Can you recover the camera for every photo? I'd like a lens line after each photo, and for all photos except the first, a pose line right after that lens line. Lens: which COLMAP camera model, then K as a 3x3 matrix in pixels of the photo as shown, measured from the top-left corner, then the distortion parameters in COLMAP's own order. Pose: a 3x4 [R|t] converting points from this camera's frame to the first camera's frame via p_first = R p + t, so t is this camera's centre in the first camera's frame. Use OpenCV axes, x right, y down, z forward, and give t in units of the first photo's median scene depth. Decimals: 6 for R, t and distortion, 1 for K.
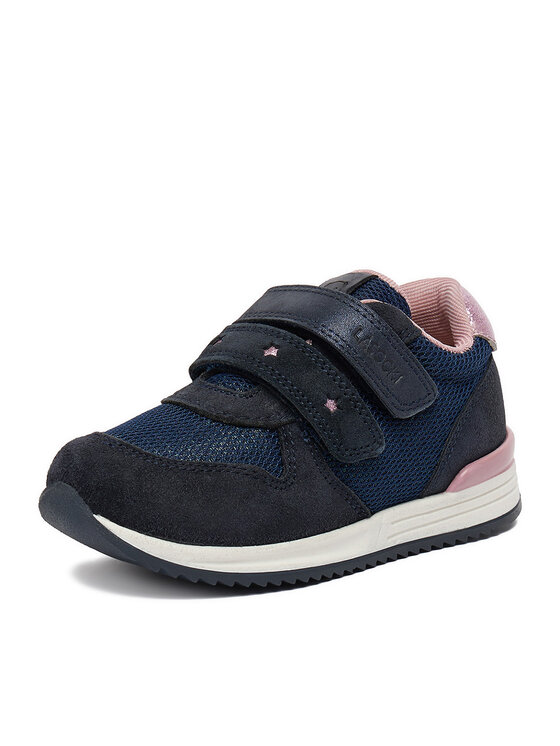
lens RADIAL K [[1907.9, 0, 280.9], [0, 1907.9, 373.3], [0, 0, 1]] dist [-0.117706, 0.000000]
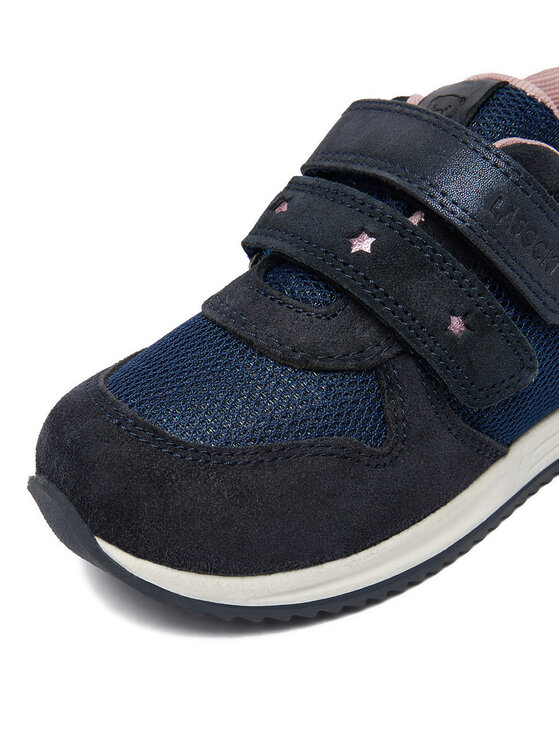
lens RADIAL K [[1154.8, 0, 275.2], [0, 1154.8, 372.2], [0, 0, 1]] dist [-0.029267, 0.000000]
pose [[0.996482, -0.031132, -0.077815, -0.005415], [0.054126, 0.947917, 0.313885, -0.095672], [0.063990, -0.316993, 0.946267, 0.616711]]
